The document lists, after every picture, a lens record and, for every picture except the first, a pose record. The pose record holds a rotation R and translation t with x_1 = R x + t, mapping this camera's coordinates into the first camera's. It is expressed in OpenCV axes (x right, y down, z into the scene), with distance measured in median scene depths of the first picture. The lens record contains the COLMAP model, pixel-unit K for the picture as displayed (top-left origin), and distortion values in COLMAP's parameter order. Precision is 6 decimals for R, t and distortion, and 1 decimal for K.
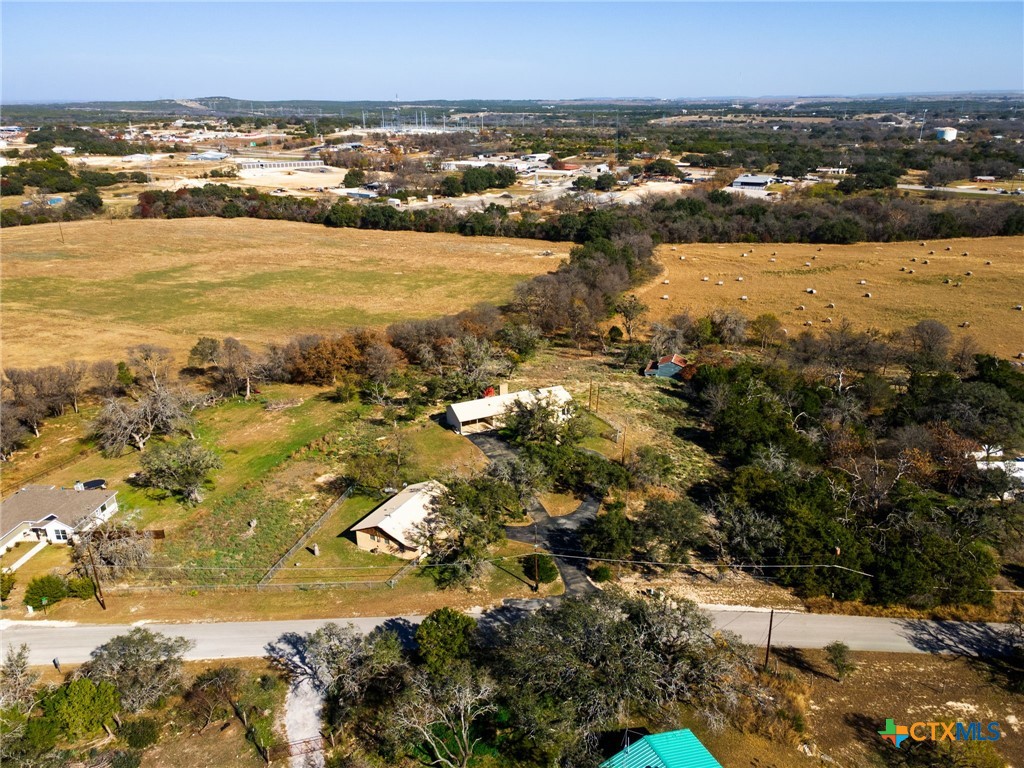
lens RADIAL K [[784.2, 0, 507.1], [0, 784.2, 384.8], [0, 0, 1]] dist [0.004238, 0.065620]
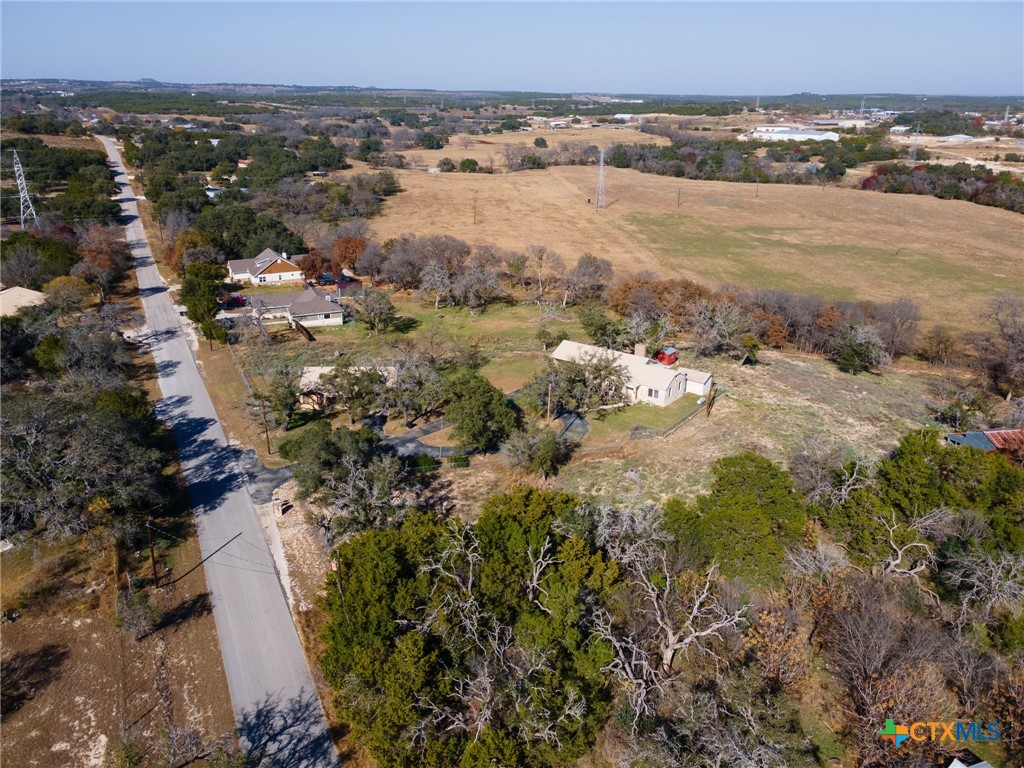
lens RADIAL K [[784.2, 0, 507.1], [0, 784.2, 384.8], [0, 0, 1]] dist [0.004238, 0.065620]
pose [[0.460261, 0.327841, -0.825033, 0.268516], [-0.327380, 0.926500, 0.185525, -0.029159], [0.825216, 0.184709, 0.533761, 0.194960]]
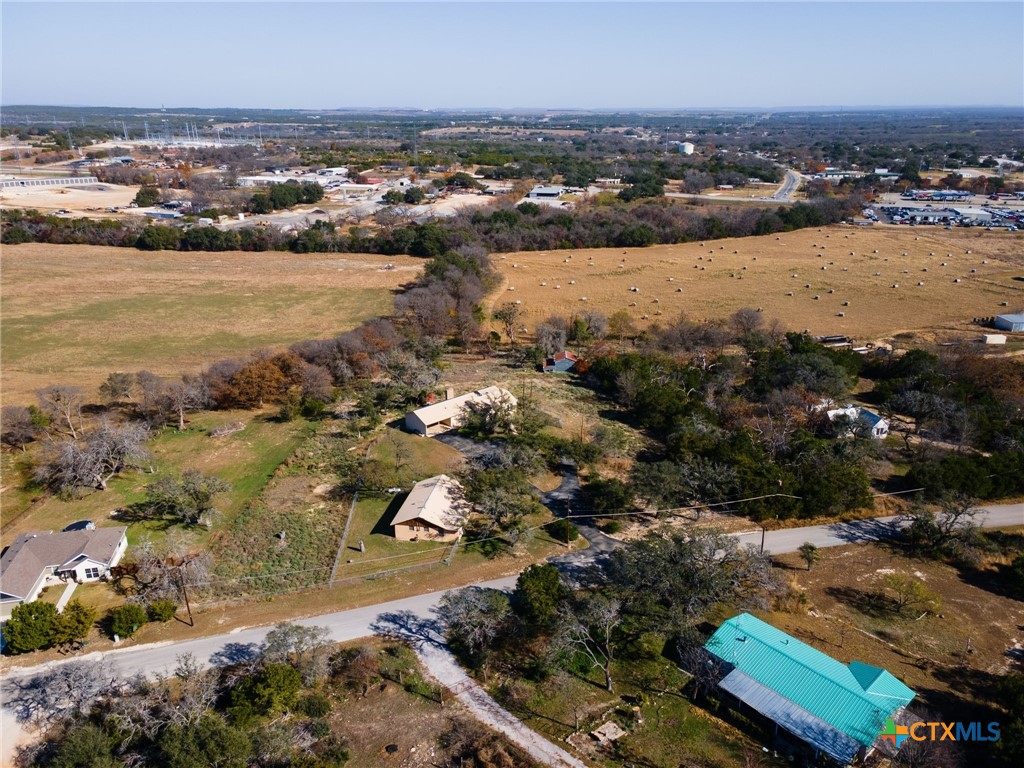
lens RADIAL K [[784.2, 0, 507.1], [0, 784.2, 384.8], [0, 0, 1]] dist [0.004238, 0.065620]
pose [[0.954069, -0.092745, 0.284870, -0.105811], [0.094979, 0.995461, 0.005993, -0.002424], [-0.284133, 0.021339, 0.958547, -0.044024]]
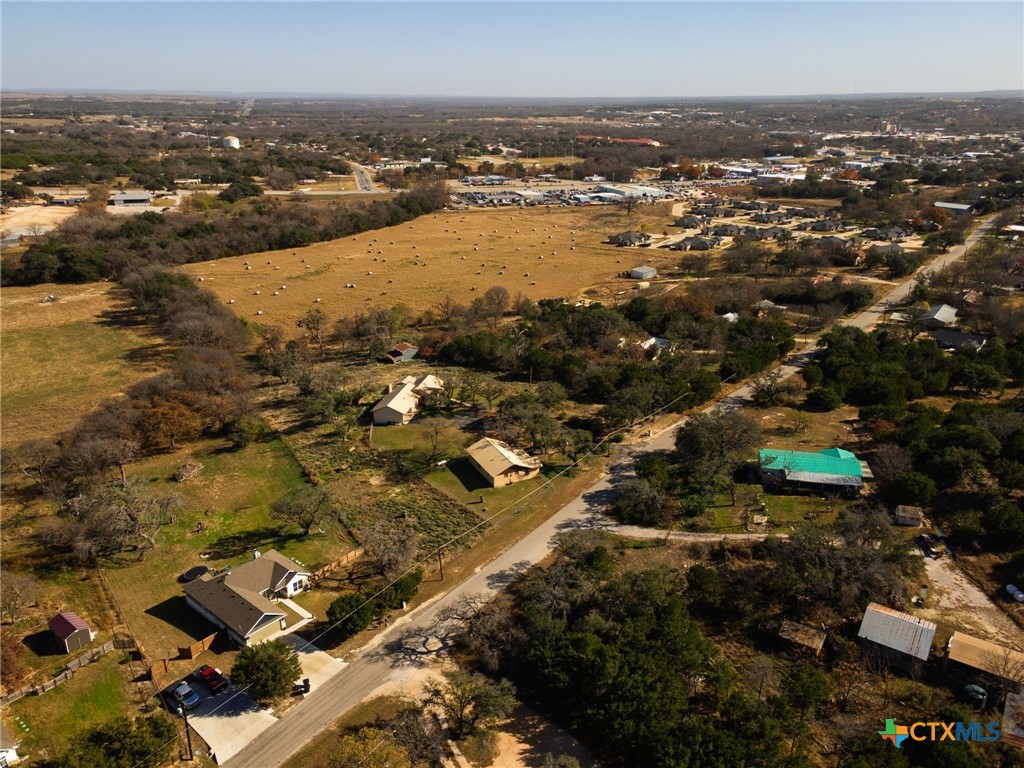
lens RADIAL K [[844.8, 0, 541.3], [0, 844.8, 383.5], [0, 0, 1]] dist [0.003972, 0.068616]
pose [[0.556930, -0.260005, 0.788813, -0.405992], [0.269154, 0.954984, 0.124745, -0.044729], [-0.785739, 0.142838, 0.601841, -0.005750]]
